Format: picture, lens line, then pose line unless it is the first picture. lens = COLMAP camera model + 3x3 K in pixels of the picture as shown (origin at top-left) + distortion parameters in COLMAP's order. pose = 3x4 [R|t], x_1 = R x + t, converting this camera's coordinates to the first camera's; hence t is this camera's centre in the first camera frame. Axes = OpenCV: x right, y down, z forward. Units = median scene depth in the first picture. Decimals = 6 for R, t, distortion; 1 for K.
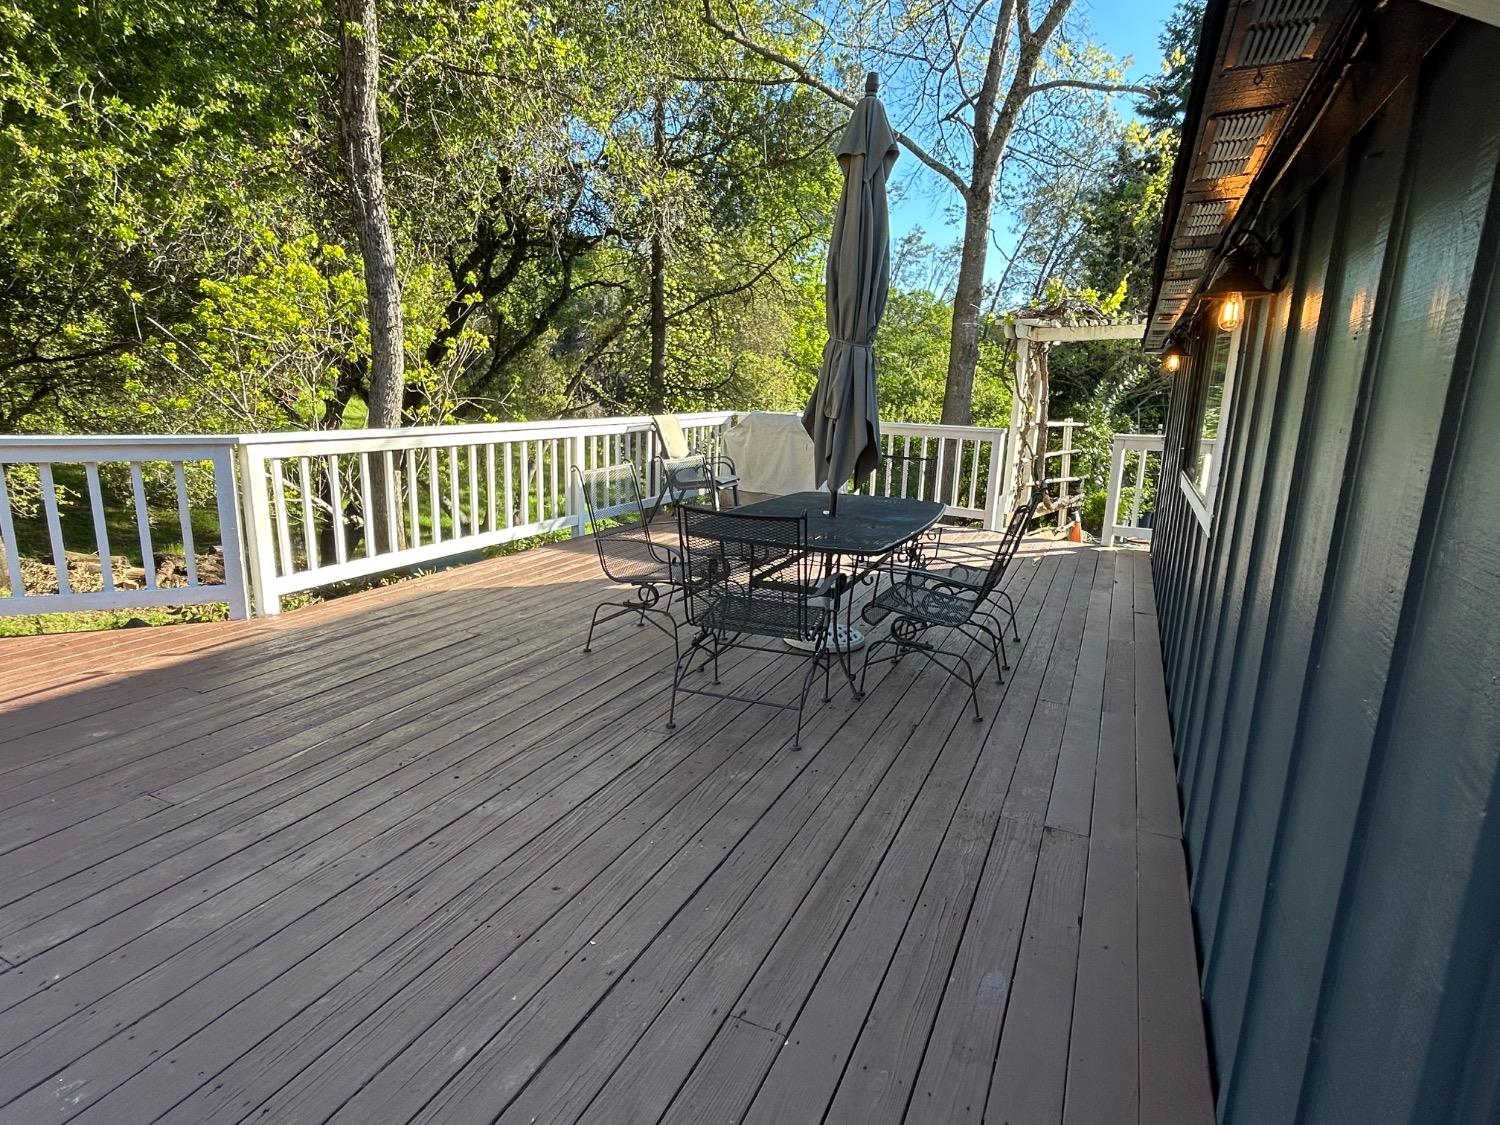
lens RADIAL K [[816.4, 0, 756.5], [0, 816.4, 559.4], [0, 0, 1]] dist [0.001423, 0.001823]
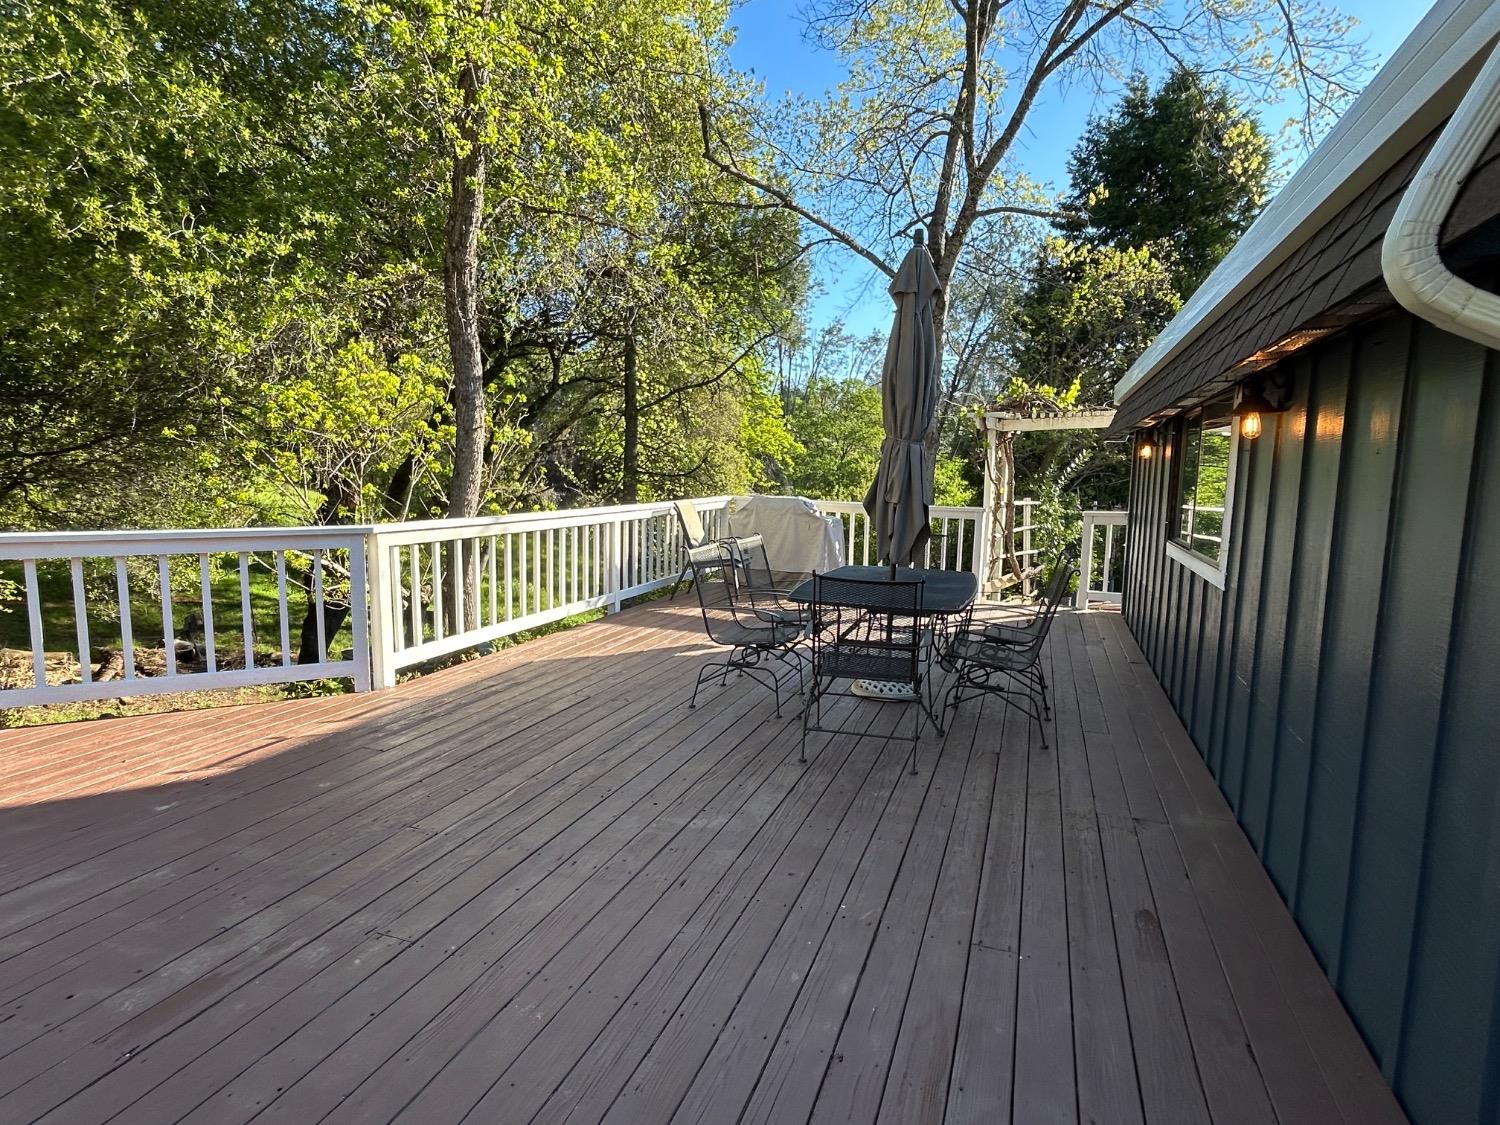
lens RADIAL K [[815.0, 0, 750.6], [0, 815.0, 570.0], [0, 0, 1]] dist [-0.002631, 0.003479]
pose [[0.996330, -0.022380, 0.082612, -0.161590], [0.029380, 0.995989, -0.084518, 0.014803], [-0.080389, 0.086635, 0.992991, -0.118720]]
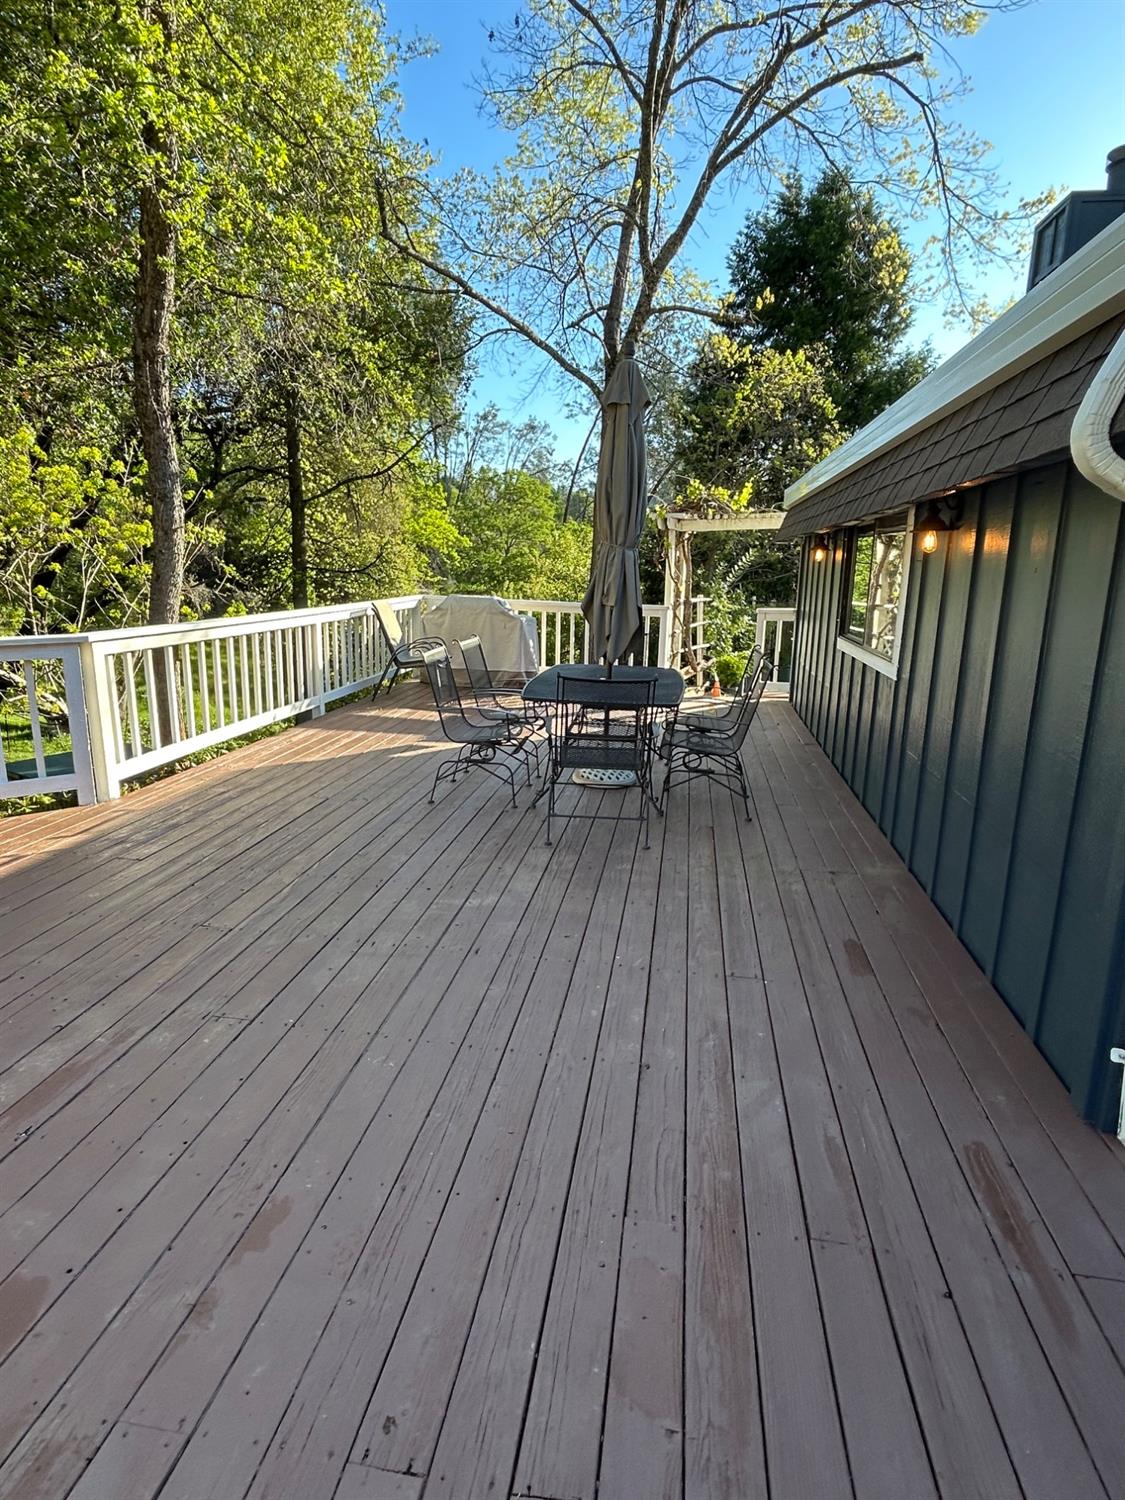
lens RADIAL K [[816.4, 0, 564.6], [0, 816.4, 745.9], [0, 0, 1]] dist [0.001423, 0.001823]
pose [[0.962484, -0.069973, 0.262162, -0.245814], [0.066137, 0.997535, 0.023436, 0.009833], [-0.263156, -0.005218, 0.964739, -0.168403]]
